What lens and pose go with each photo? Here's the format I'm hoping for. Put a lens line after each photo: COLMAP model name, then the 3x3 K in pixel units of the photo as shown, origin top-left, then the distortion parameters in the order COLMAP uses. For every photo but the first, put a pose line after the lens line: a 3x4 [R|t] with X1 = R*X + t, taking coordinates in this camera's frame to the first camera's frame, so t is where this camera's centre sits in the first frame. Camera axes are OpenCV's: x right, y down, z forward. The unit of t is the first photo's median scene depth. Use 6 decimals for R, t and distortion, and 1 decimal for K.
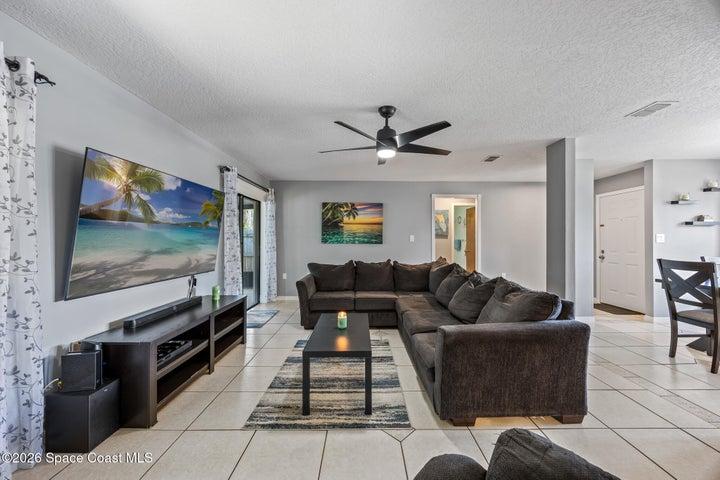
lens RADIAL K [[275.5, 0, 360.4], [0, 275.5, 241.6], [0, 0, 1]] dist [-0.003052, -0.000353]
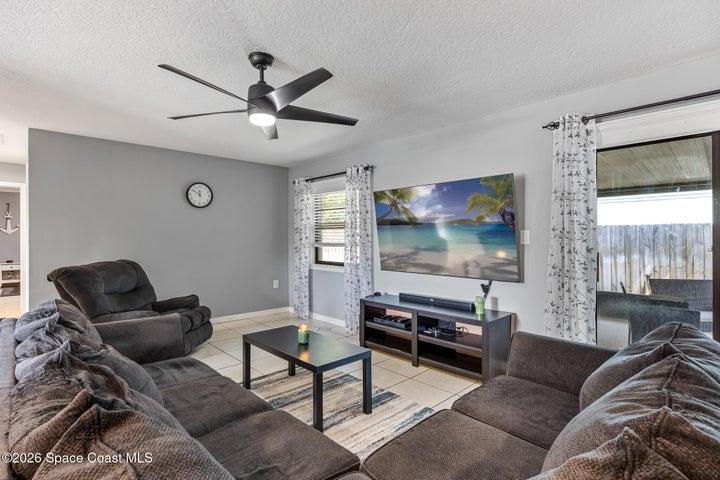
lens RADIAL K [[353.0, 0, 359.7], [0, 353.0, 237.5], [0, 0, 1]] dist [-0.003286, -0.000331]
pose [[-0.722084, 0.003411, -0.691797, 0.553266], [-0.002001, 0.999973, 0.007020, -0.019106], [0.691802, 0.006453, -0.722058, 1.870104]]
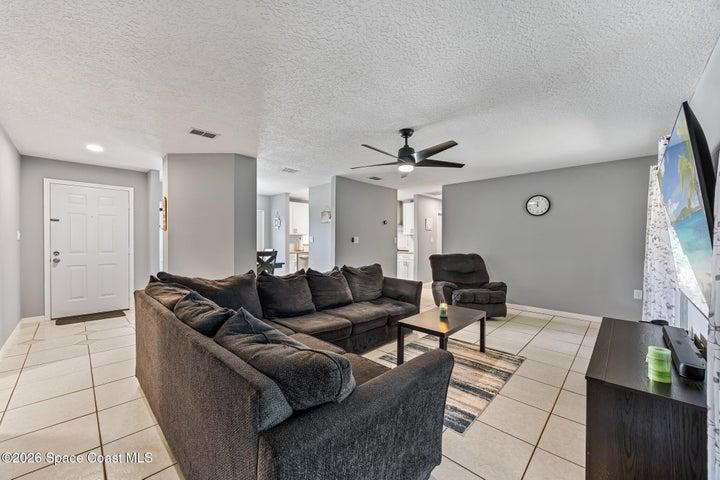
lens RADIAL K [[275.5, 0, 360.4], [0, 275.5, 241.6], [0, 0, 1]] dist [-0.003052, -0.000353]
pose [[-0.723577, -0.005547, 0.690221, -0.599801], [-0.001218, 0.999976, 0.006759, -0.007536], [-0.690242, 0.004050, -0.723567, 2.038818]]
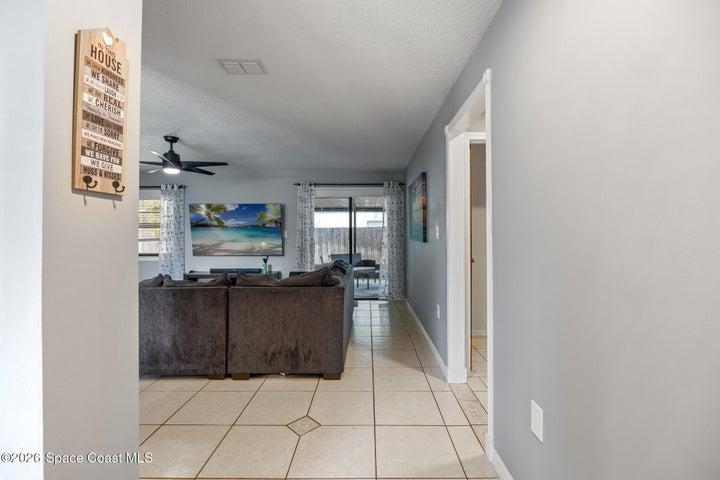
lens RADIAL K [[320.1, 0, 360.0], [0, 320.1, 240.0], [0, 0, 1]] dist [-0.000764, -0.000037]
pose [[-0.020152, 0.019832, -0.999600, 1.659962], [-0.005960, 0.999783, 0.019955, -0.019563], [0.999779, 0.006359, -0.020030, 1.979091]]
